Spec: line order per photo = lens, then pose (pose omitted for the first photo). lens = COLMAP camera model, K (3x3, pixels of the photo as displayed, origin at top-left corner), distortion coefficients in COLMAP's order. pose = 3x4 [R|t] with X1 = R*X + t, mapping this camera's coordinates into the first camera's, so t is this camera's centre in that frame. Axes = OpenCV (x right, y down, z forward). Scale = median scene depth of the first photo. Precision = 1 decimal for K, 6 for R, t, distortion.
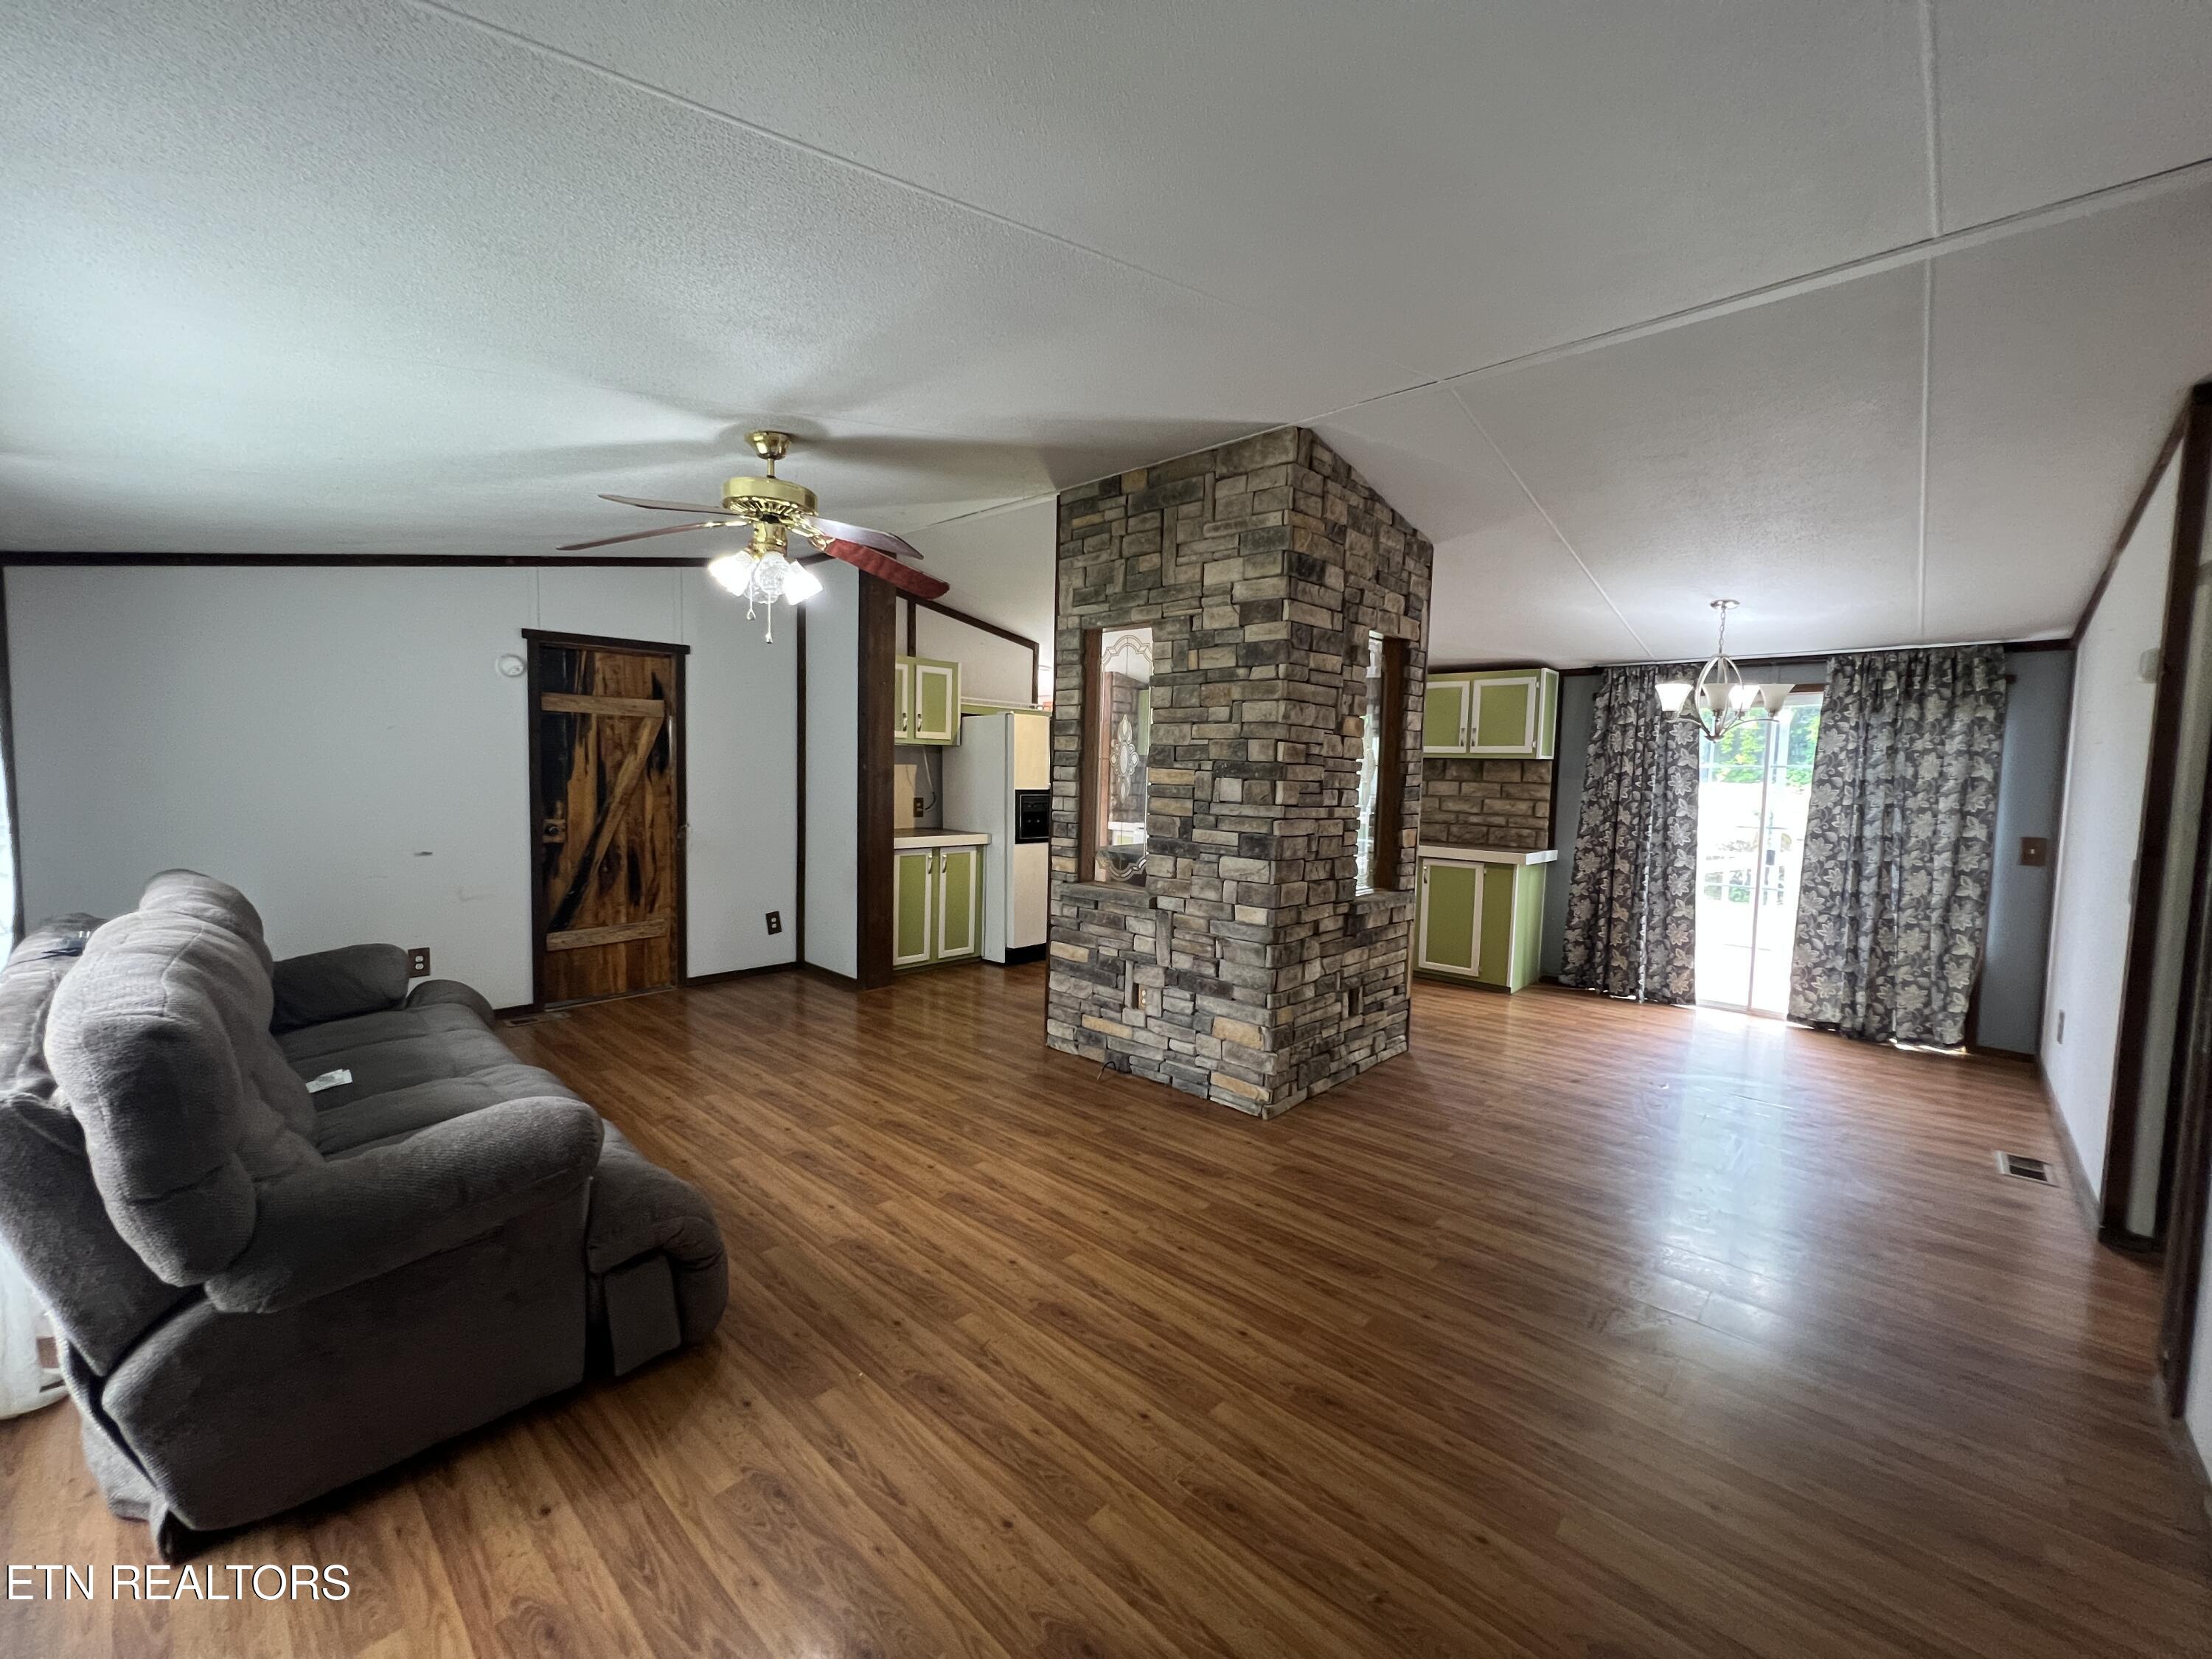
lens RADIAL K [[886.2, 0, 1101.6], [0, 886.2, 827.0], [0, 0, 1]] dist [-0.001244, -0.000237]
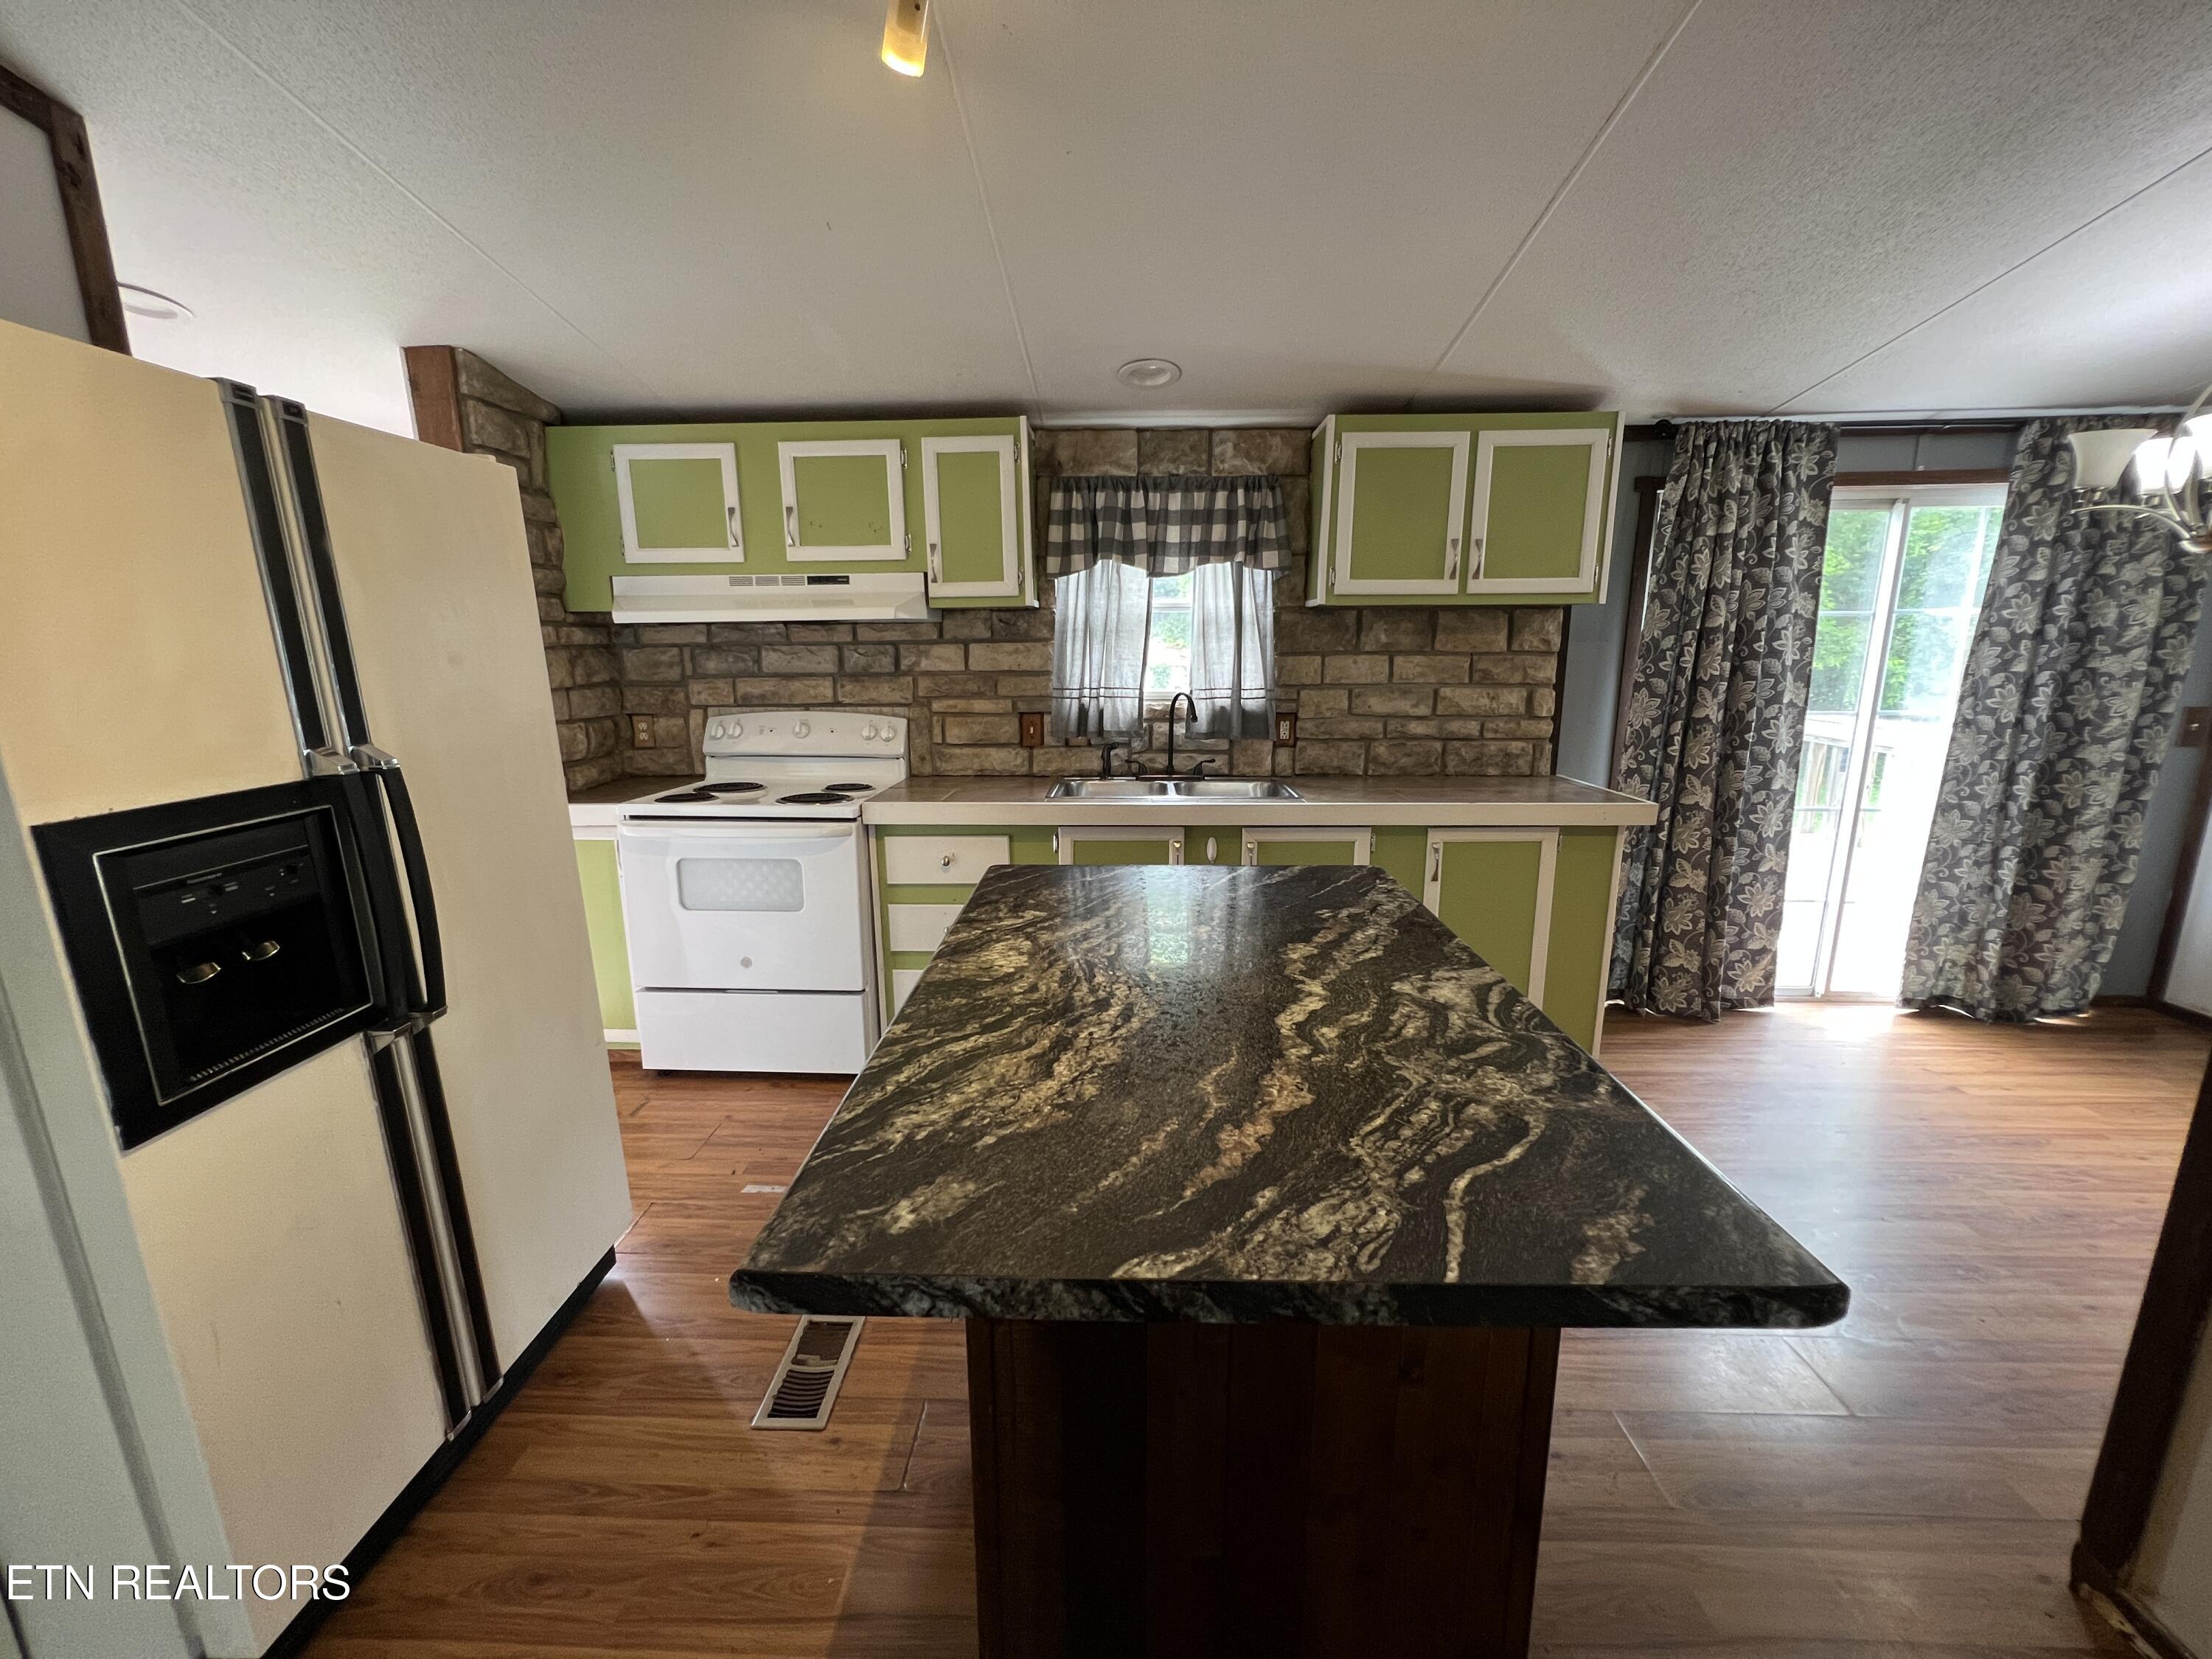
lens RADIAL K [[886.2, 0, 1105.2], [0, 886.2, 827.1], [0, 0, 1]] dist [-0.001244, -0.000237]
pose [[0.753647, -0.164340, 0.636402, -0.082960], [0.067955, 0.982531, 0.173246, -0.084724], [-0.653757, -0.087320, 0.751650, 1.147802]]
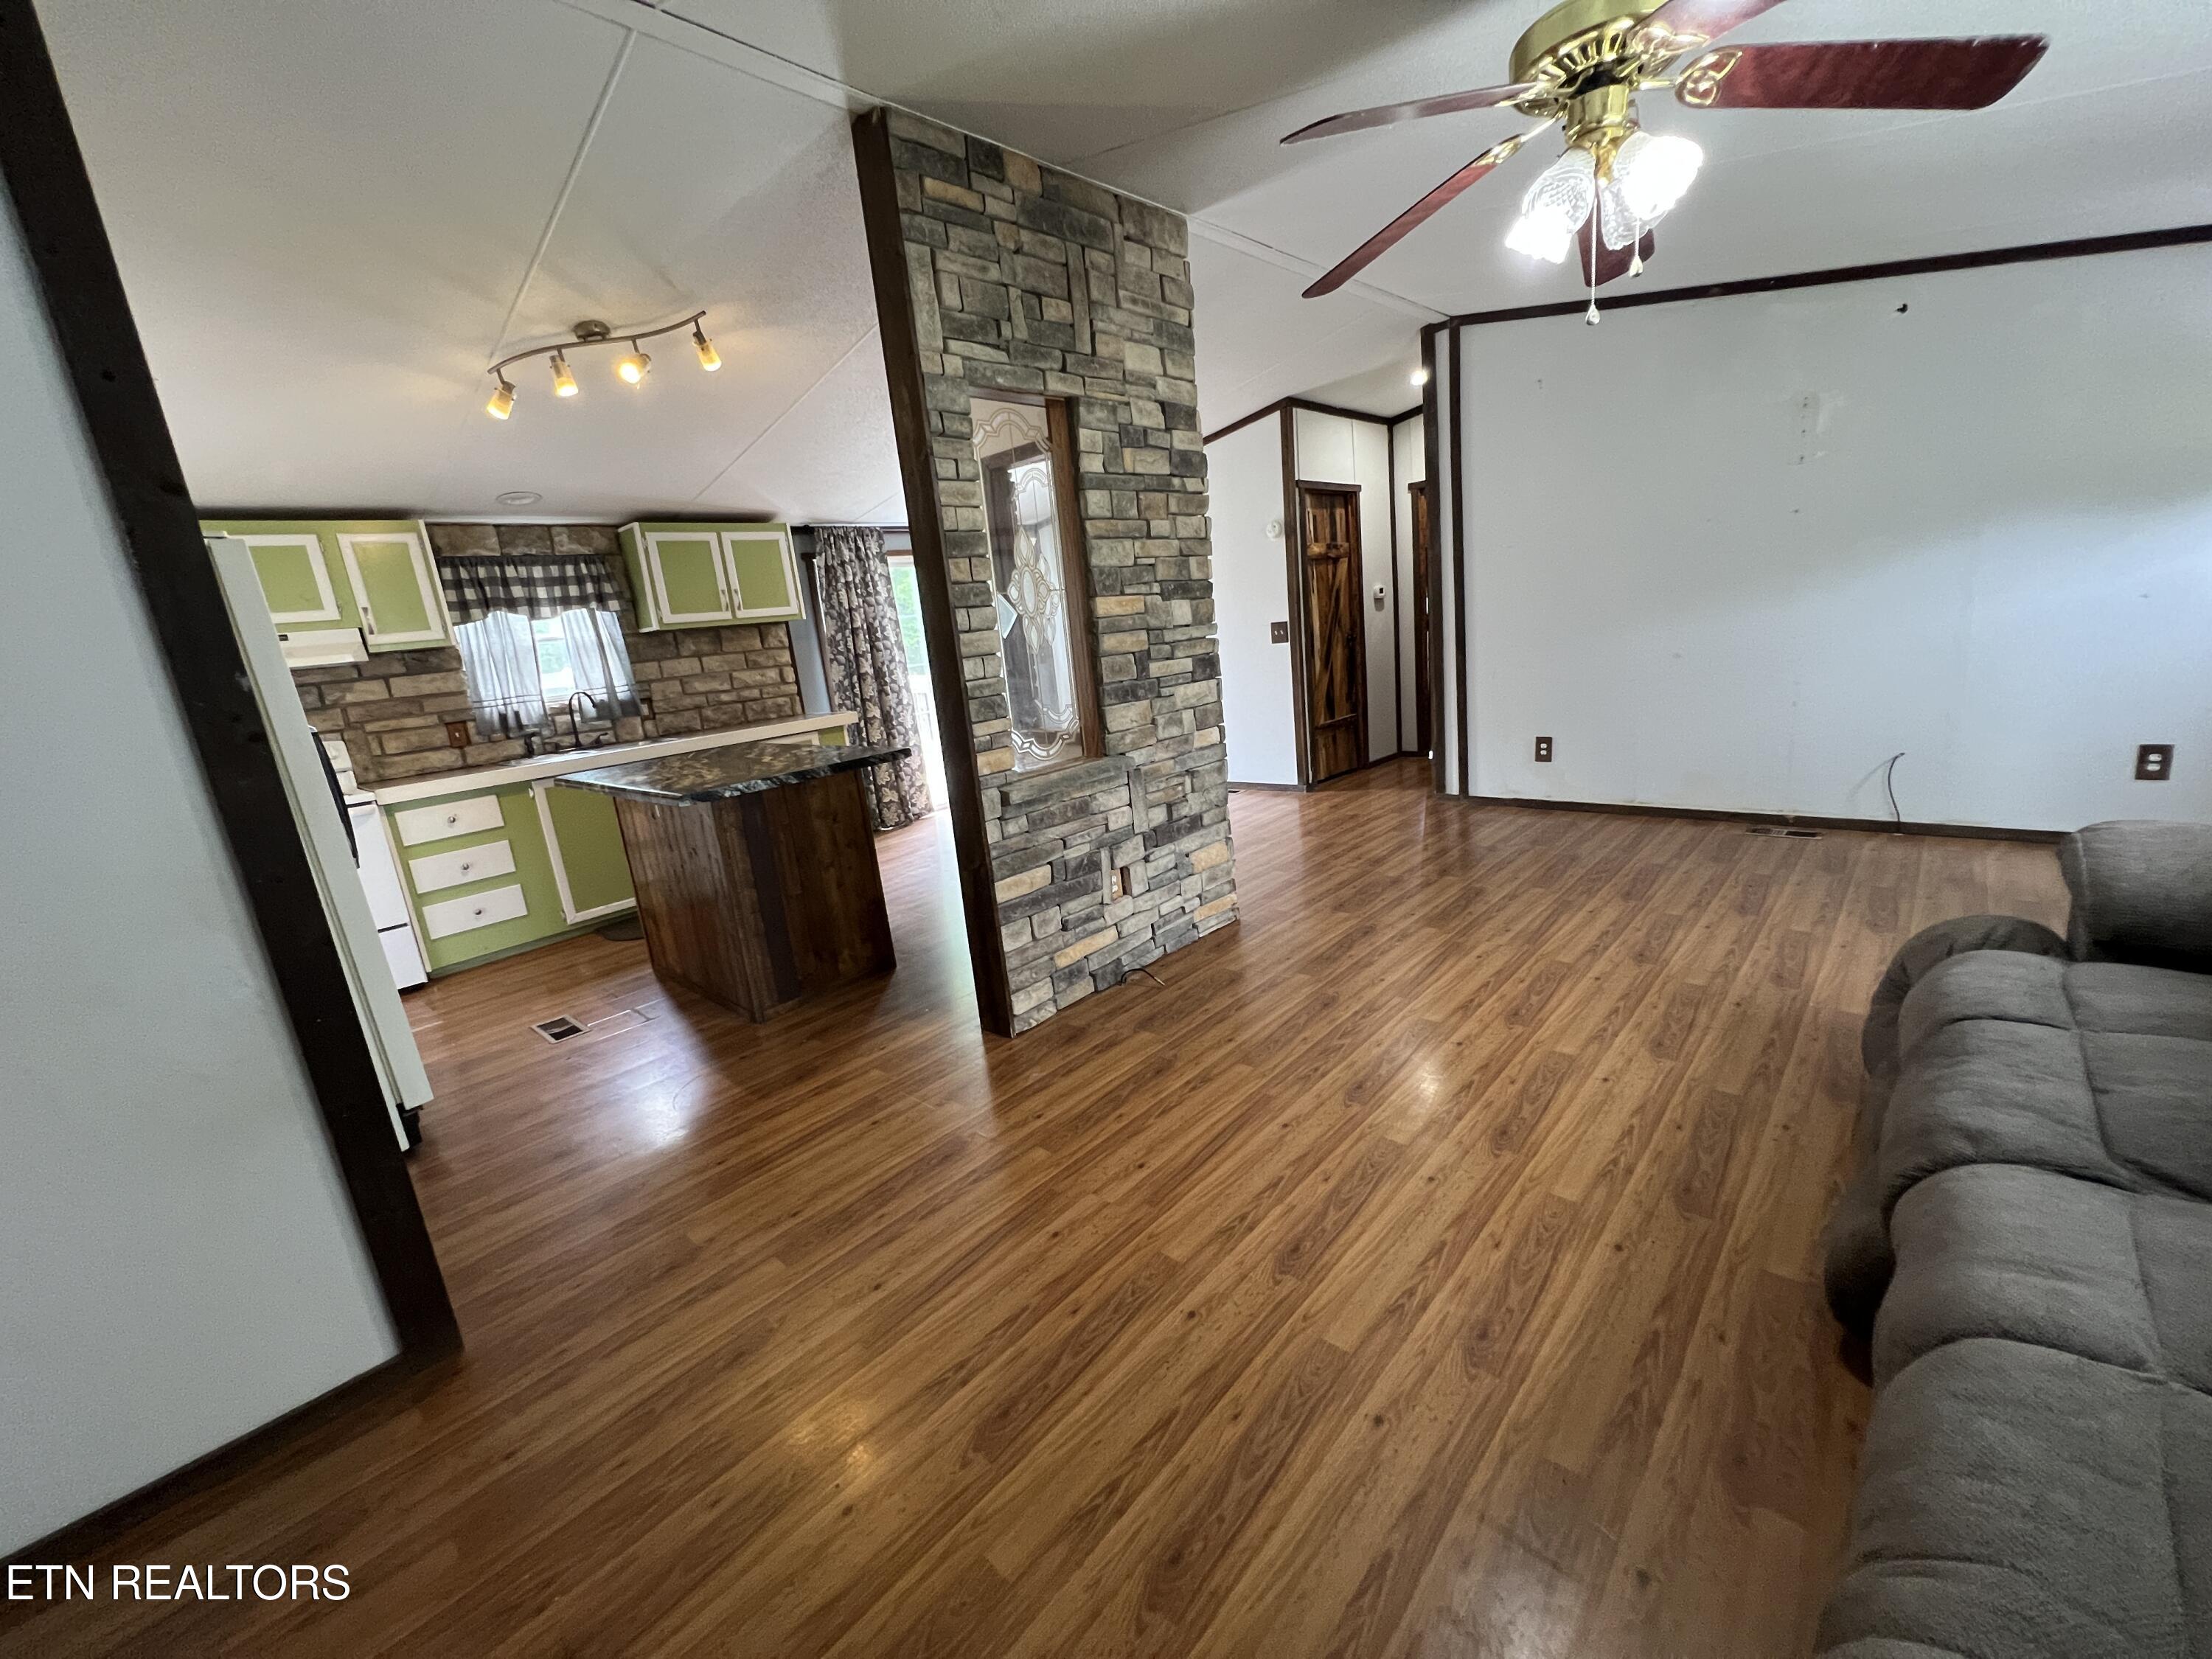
lens RADIAL K [[886.2, 0, 1101.1], [0, 886.2, 827.9], [0, 0, 1]] dist [-0.001244, -0.000237]
pose [[0.003991, -0.252314, 0.967637, -0.735481], [0.168895, 0.953914, 0.248039, -0.063893], [-0.985626, 0.162439, 0.046421, 0.964668]]
